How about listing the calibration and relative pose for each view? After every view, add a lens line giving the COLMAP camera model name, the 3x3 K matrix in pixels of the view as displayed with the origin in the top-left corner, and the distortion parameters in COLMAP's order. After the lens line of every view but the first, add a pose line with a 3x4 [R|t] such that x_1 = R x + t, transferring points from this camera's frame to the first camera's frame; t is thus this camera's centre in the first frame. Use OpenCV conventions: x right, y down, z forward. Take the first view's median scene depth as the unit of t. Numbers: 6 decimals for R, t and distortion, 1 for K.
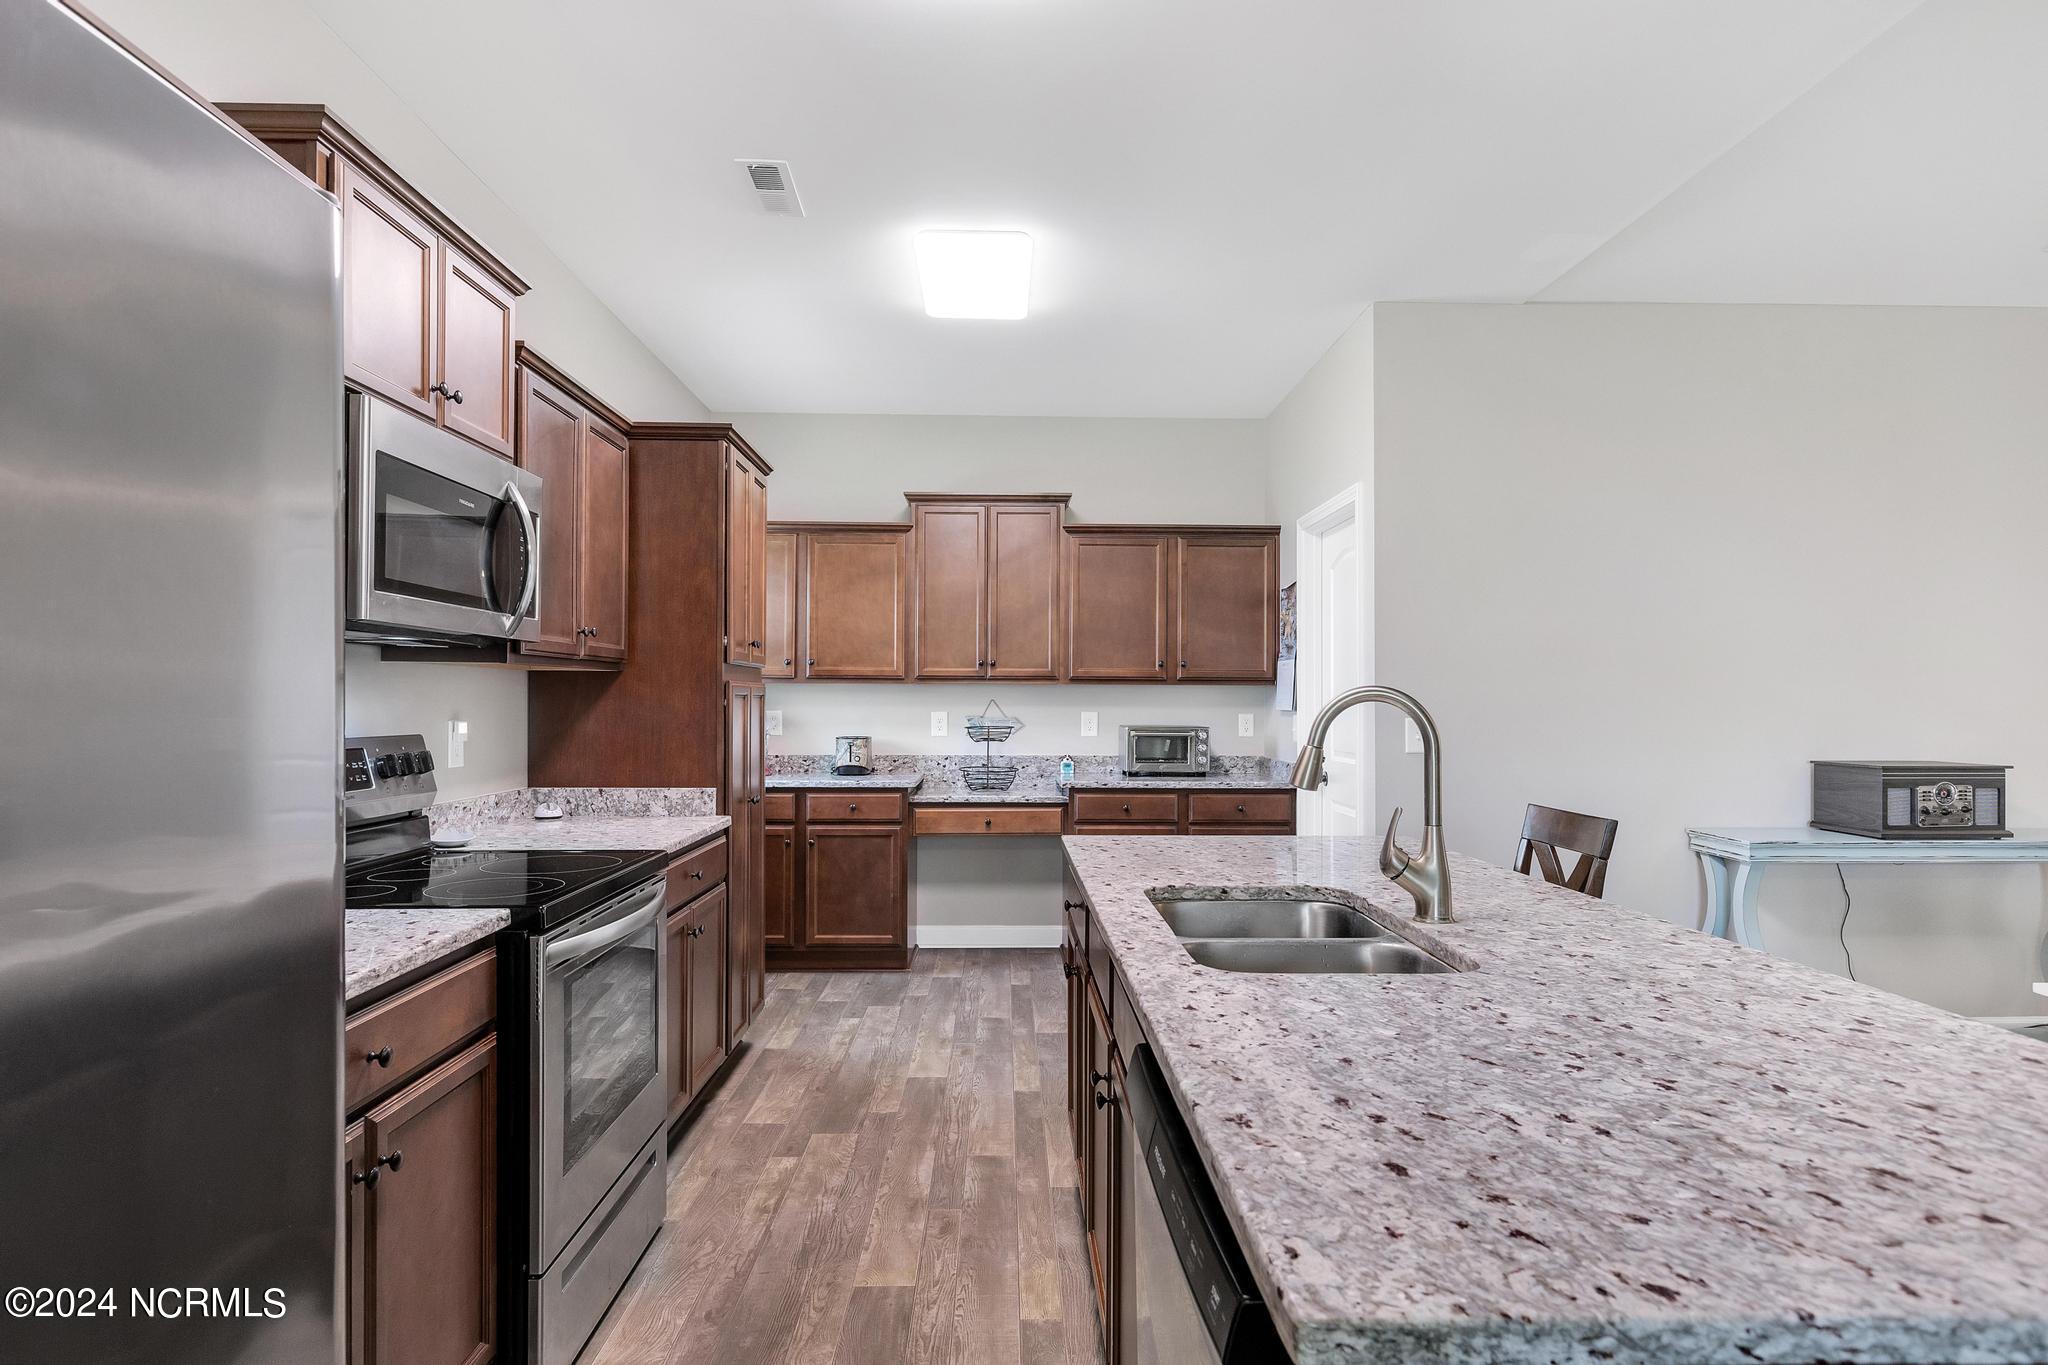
lens RADIAL K [[1123.9, 0, 1024.0], [0, 1123.9, 682.5], [0, 0, 1]] dist [0.005213, 0.001340]
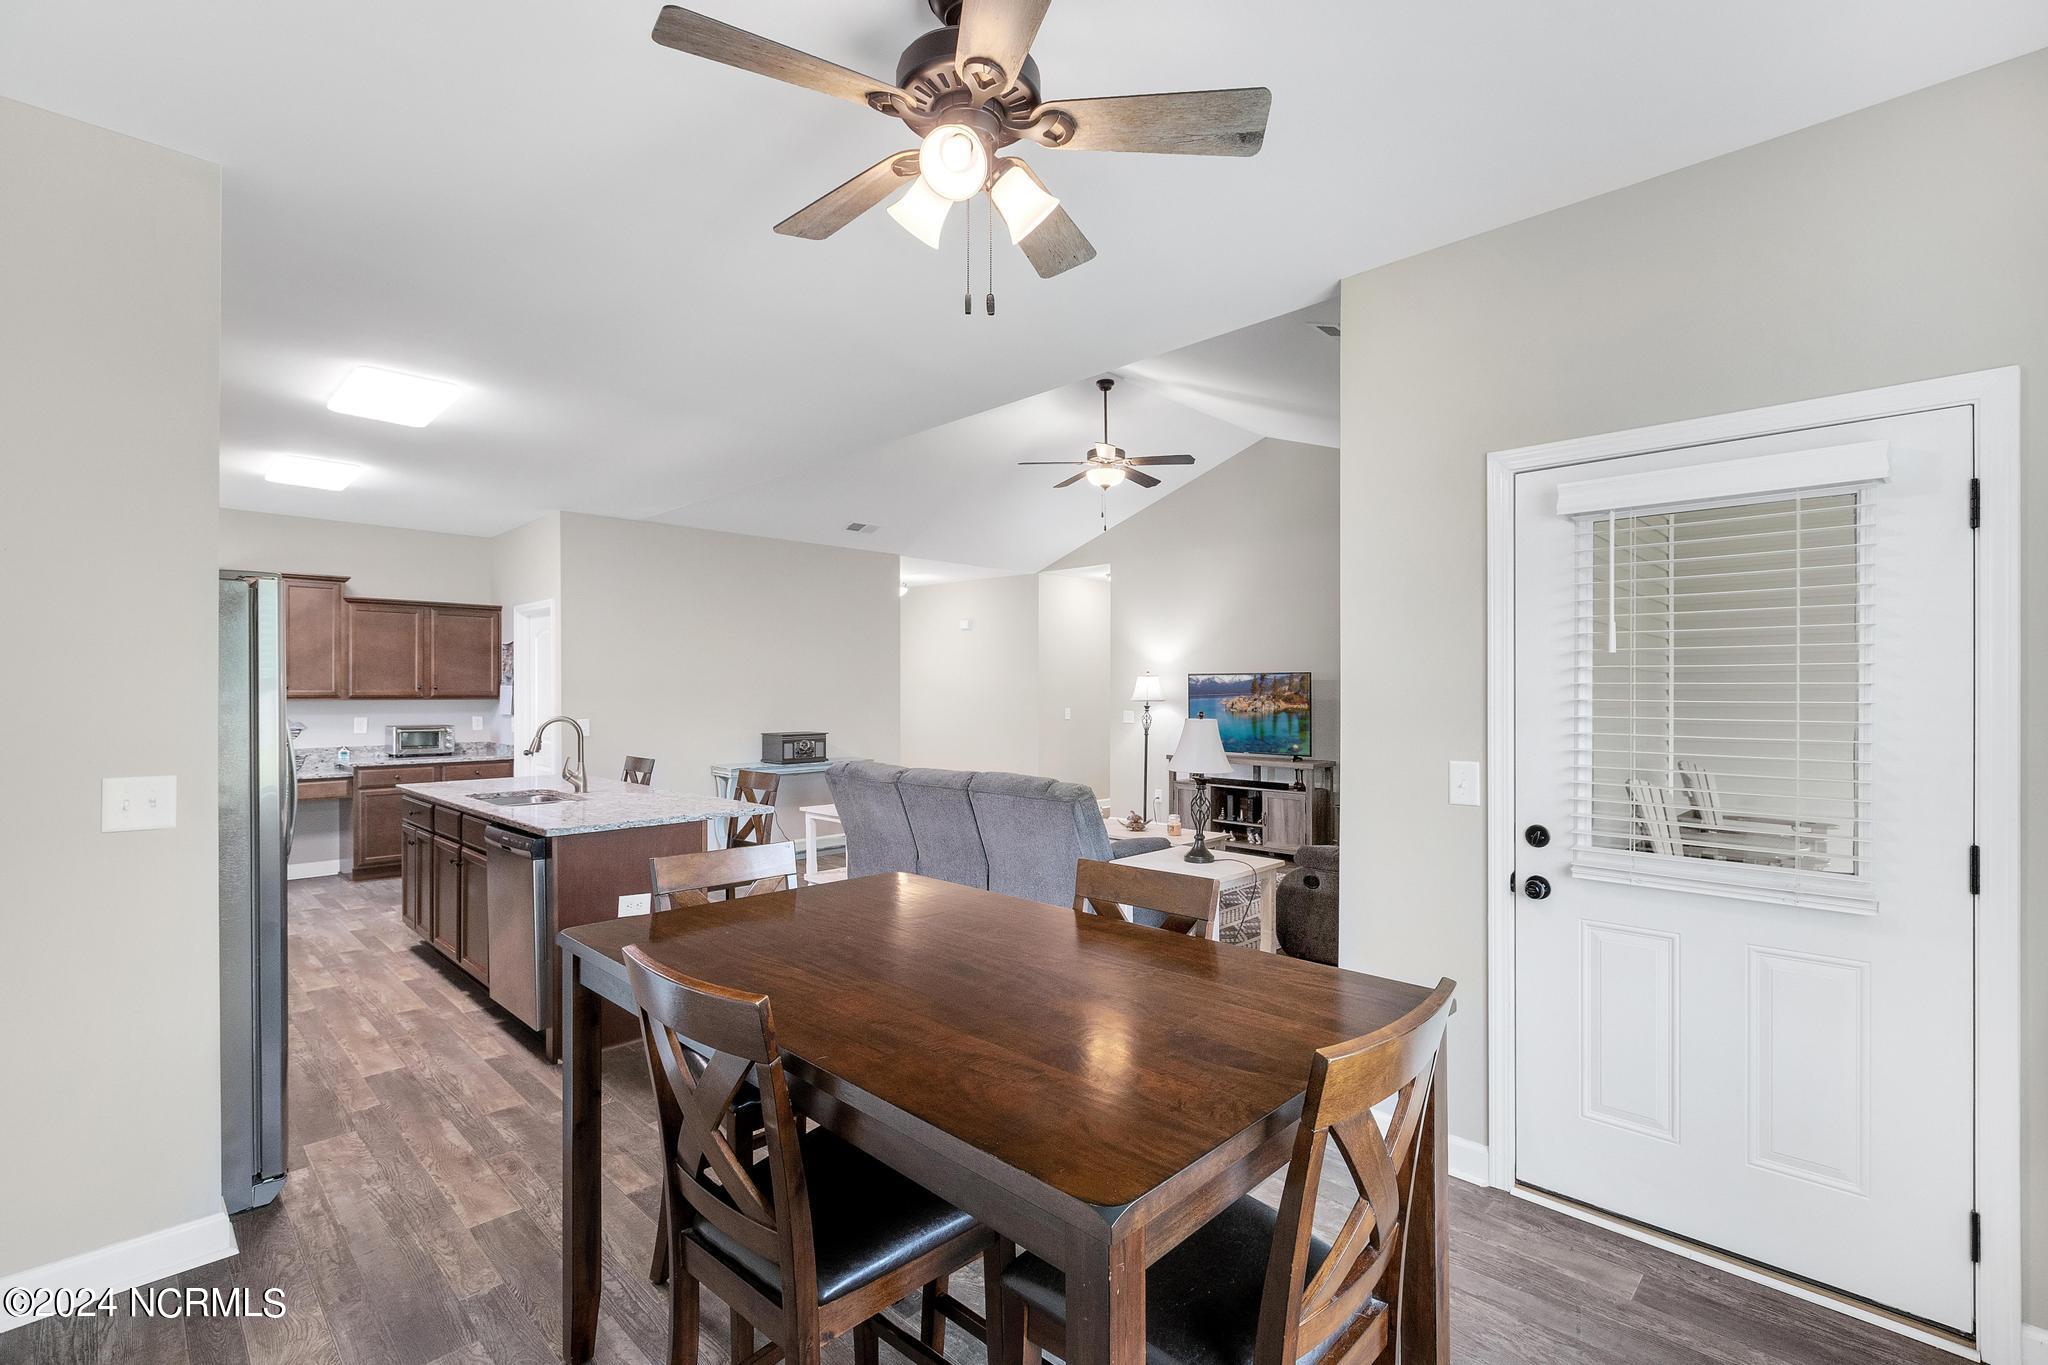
lens RADIAL K [[911.2, 0, 1019.0], [0, 911.2, 690.9], [0, 0, 1]] dist [0.003515, -0.000091]
pose [[0.719759, -0.004368, 0.694210, -0.171945], [-0.008278, 0.999855, 0.014874, -0.038681], [-0.694174, -0.016452, 0.719619, -0.552898]]
